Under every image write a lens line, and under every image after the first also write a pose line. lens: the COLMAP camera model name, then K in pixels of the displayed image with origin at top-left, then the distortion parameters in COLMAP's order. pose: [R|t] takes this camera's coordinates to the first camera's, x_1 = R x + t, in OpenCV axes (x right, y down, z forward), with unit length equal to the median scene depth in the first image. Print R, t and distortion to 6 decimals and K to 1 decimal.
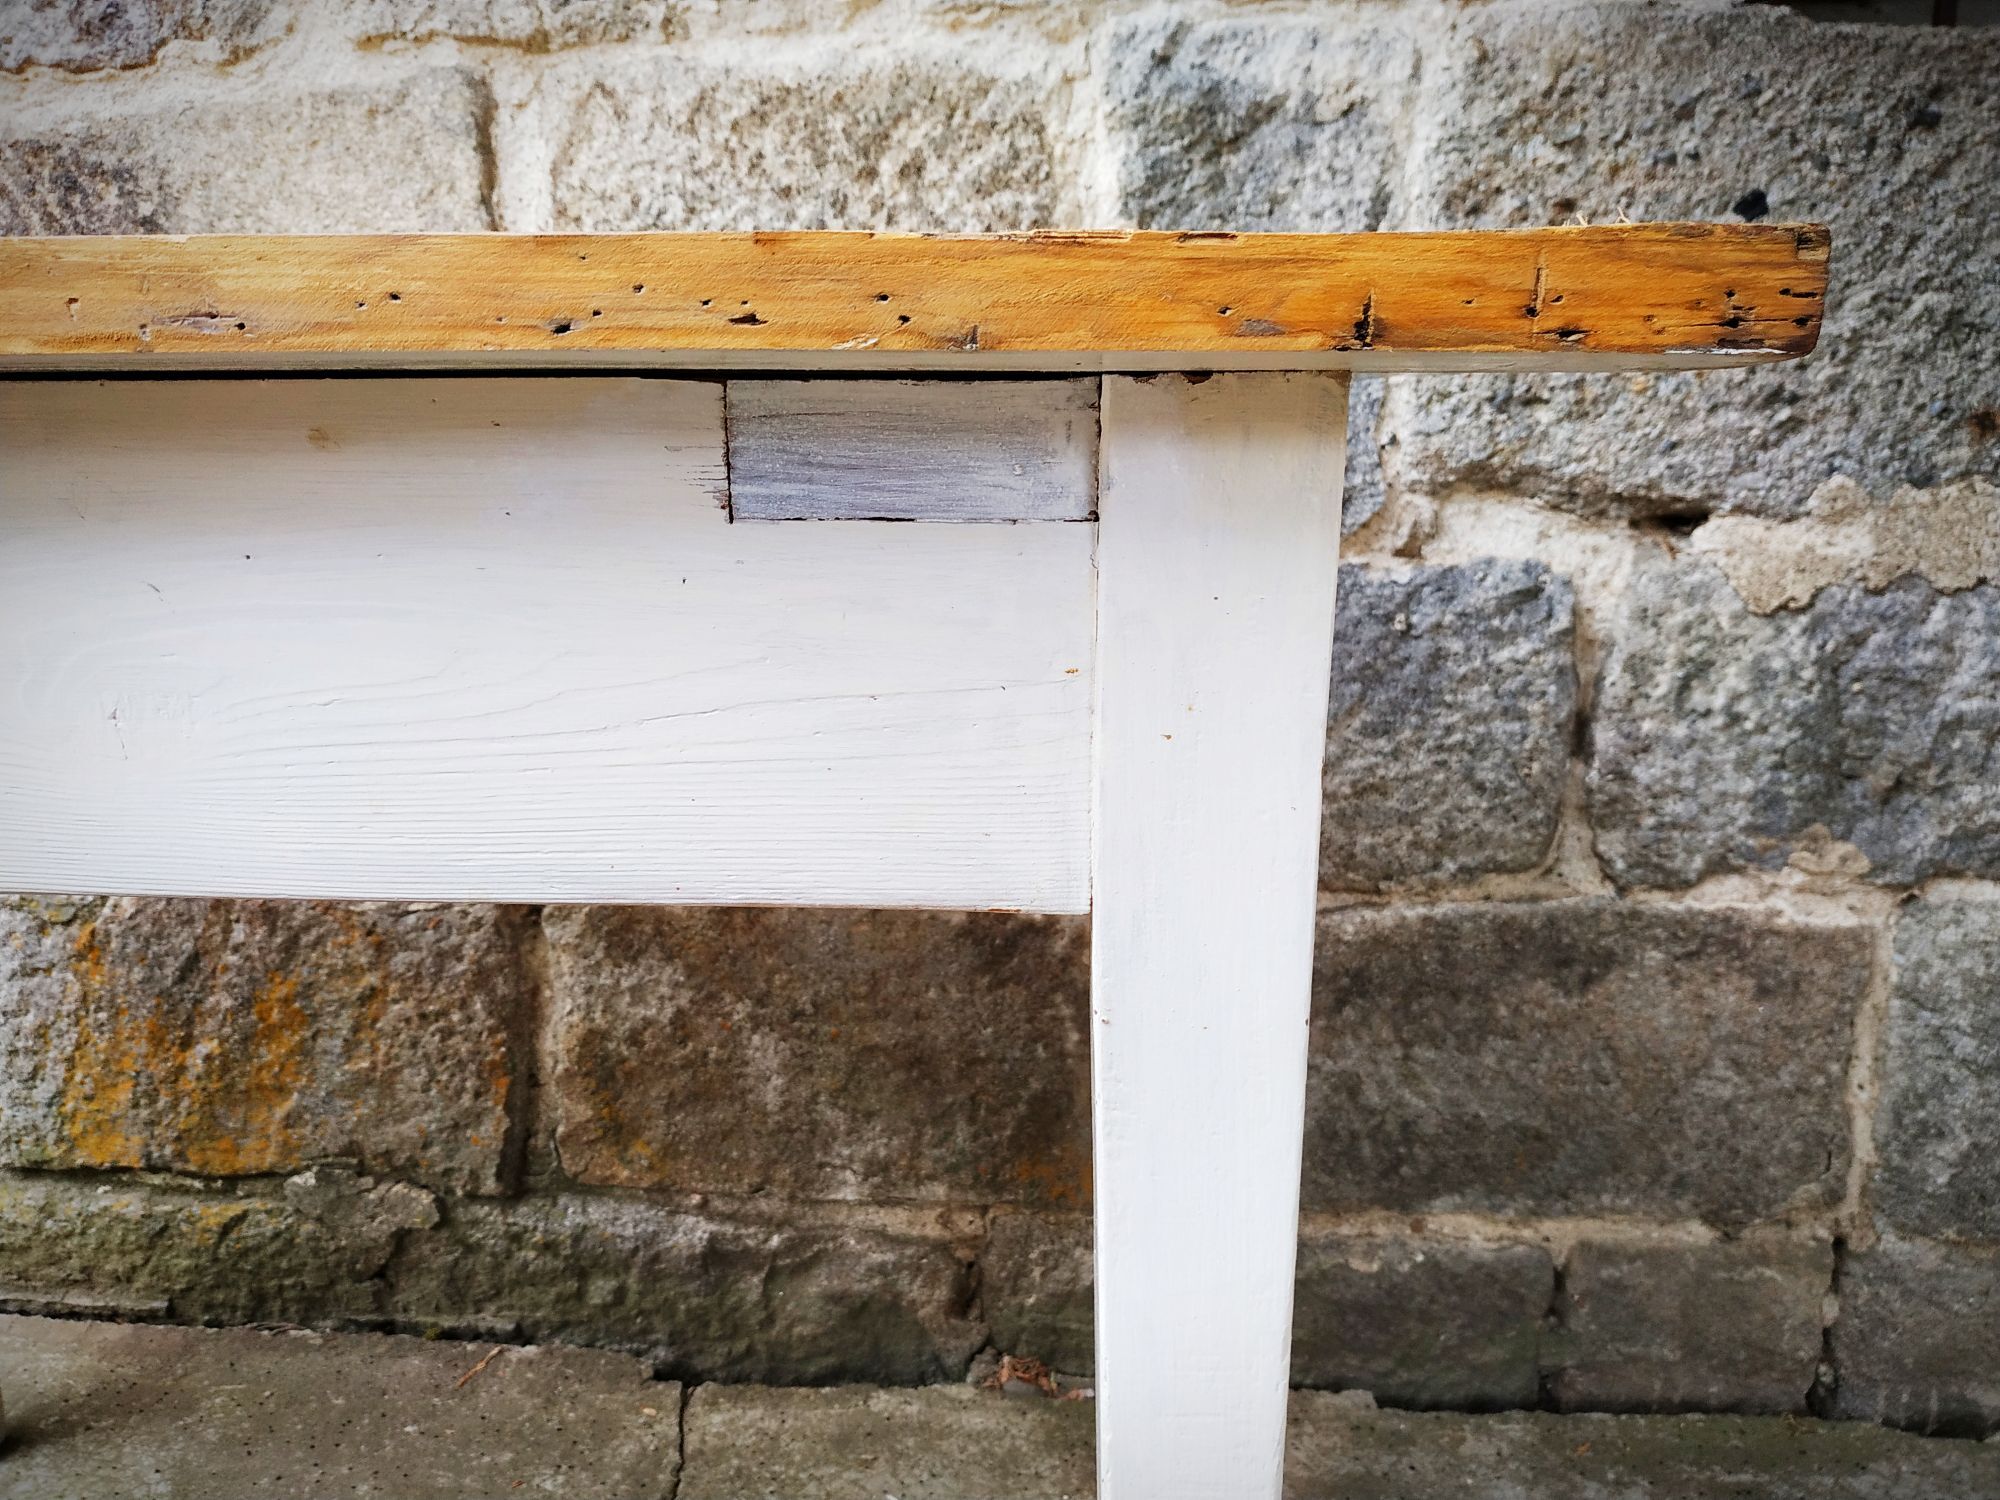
lens RADIAL K [[1449.2, 0, 993.1], [0, 1449.2, 751.2], [0, 0, 1]] dist [-0.007532, -0.010147]
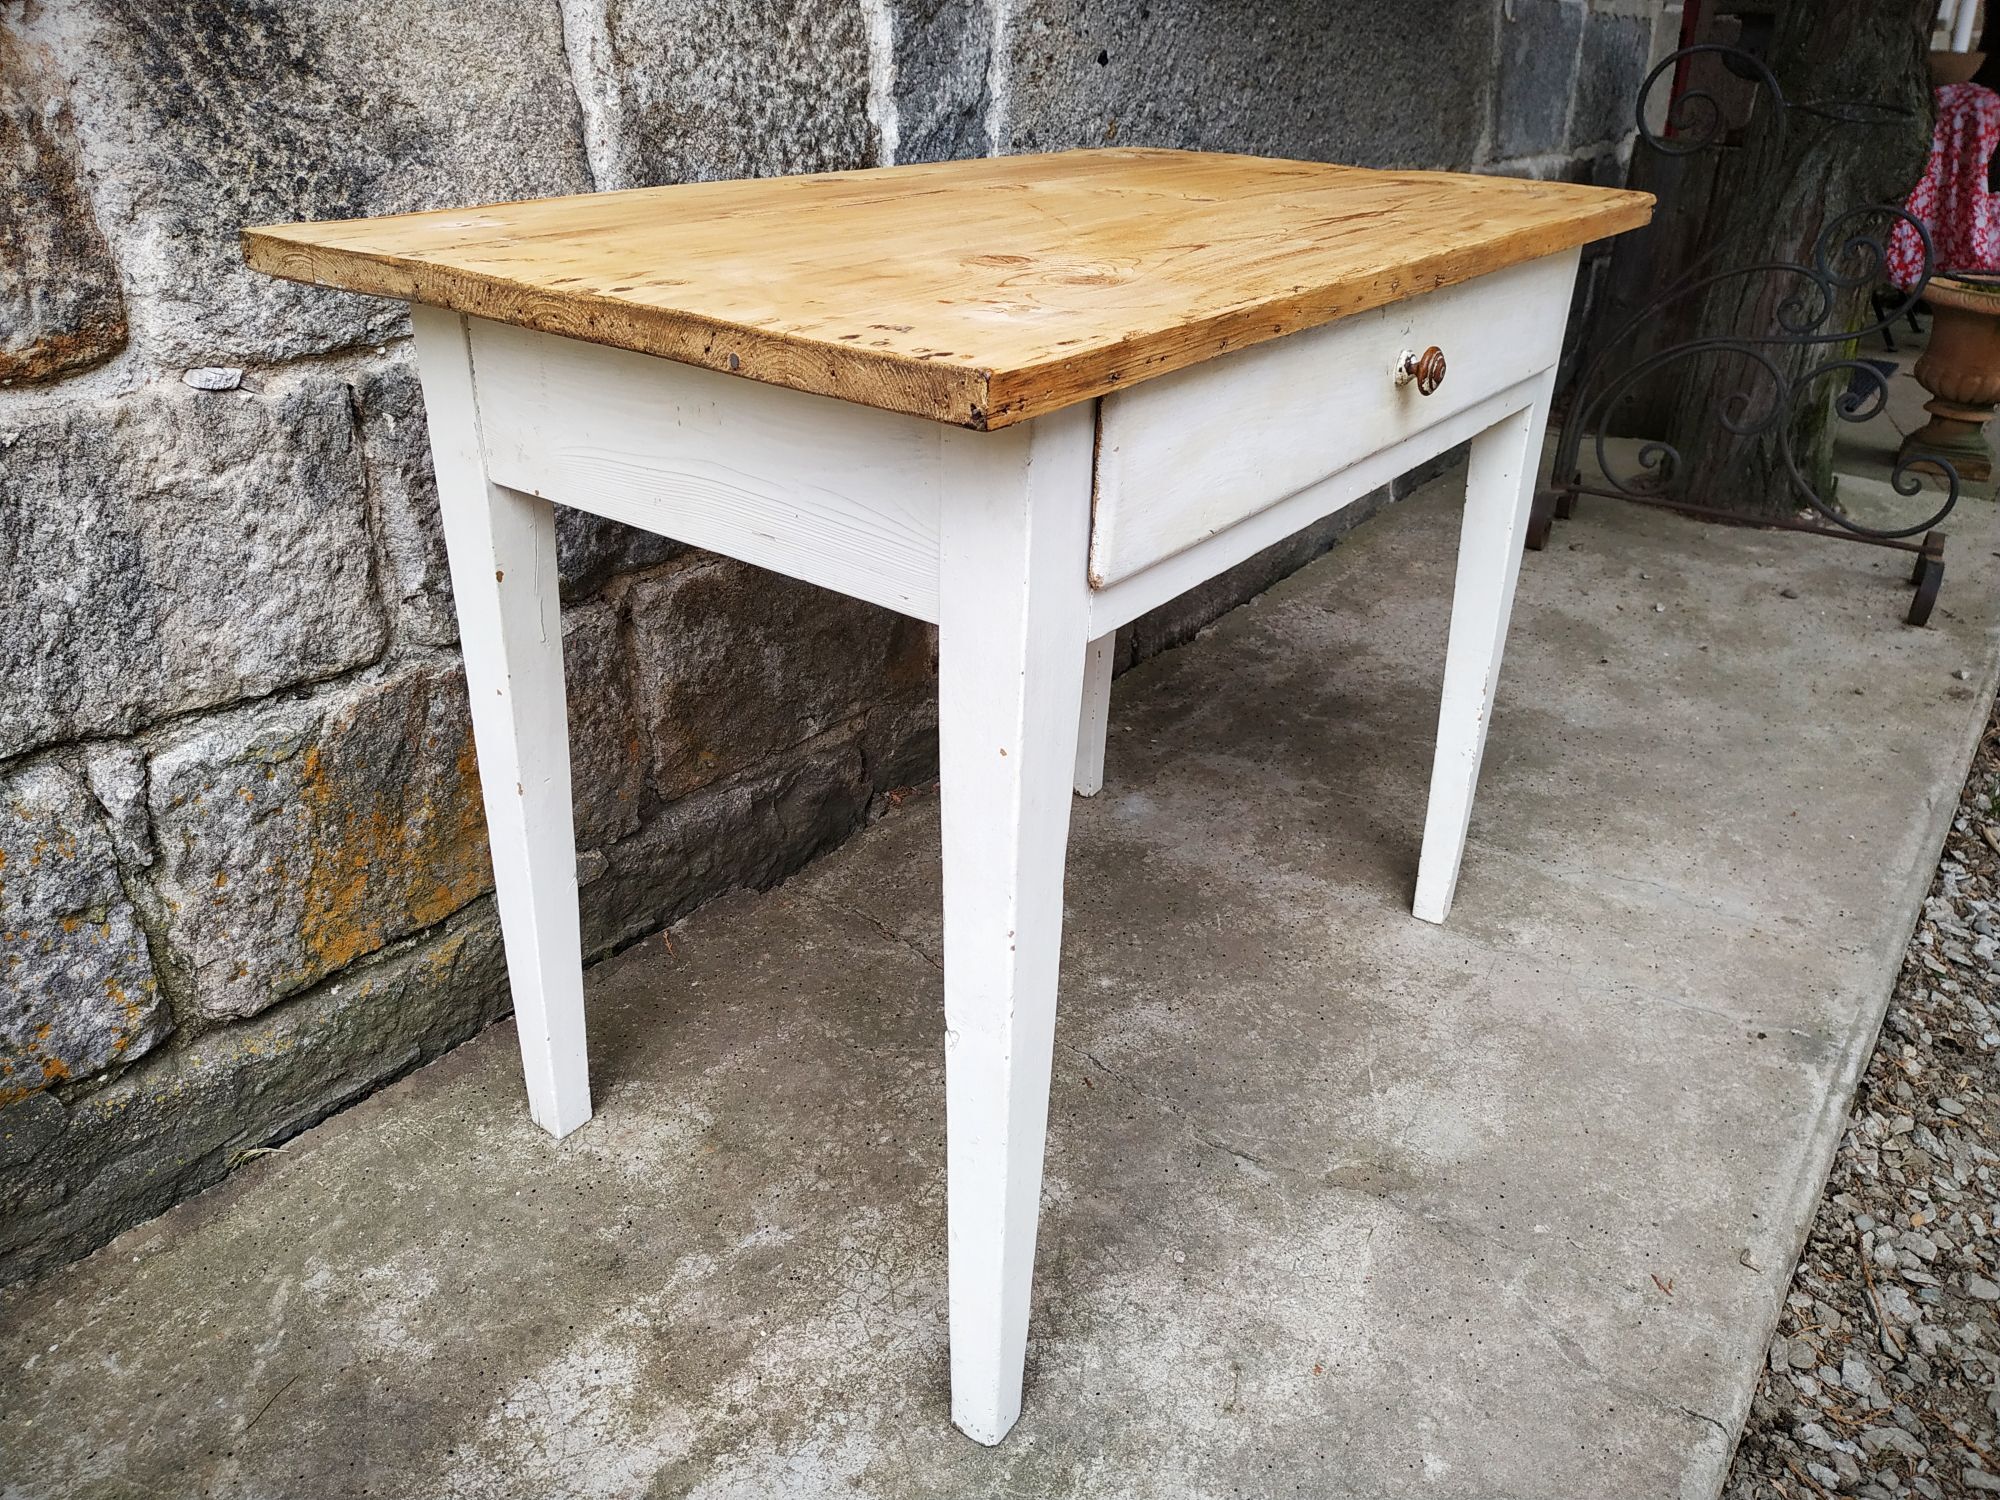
lens RADIAL K [[1449.2, 0, 972.6], [0, 1449.2, 753.8], [0, 0, 1]] dist [-0.007532, -0.010147]
pose [[0.543333, -0.367427, 0.754842, -1.270917], [0.180261, 0.929226, 0.322559, -0.147711], [-0.819936, -0.039188, 0.571112, -0.020817]]
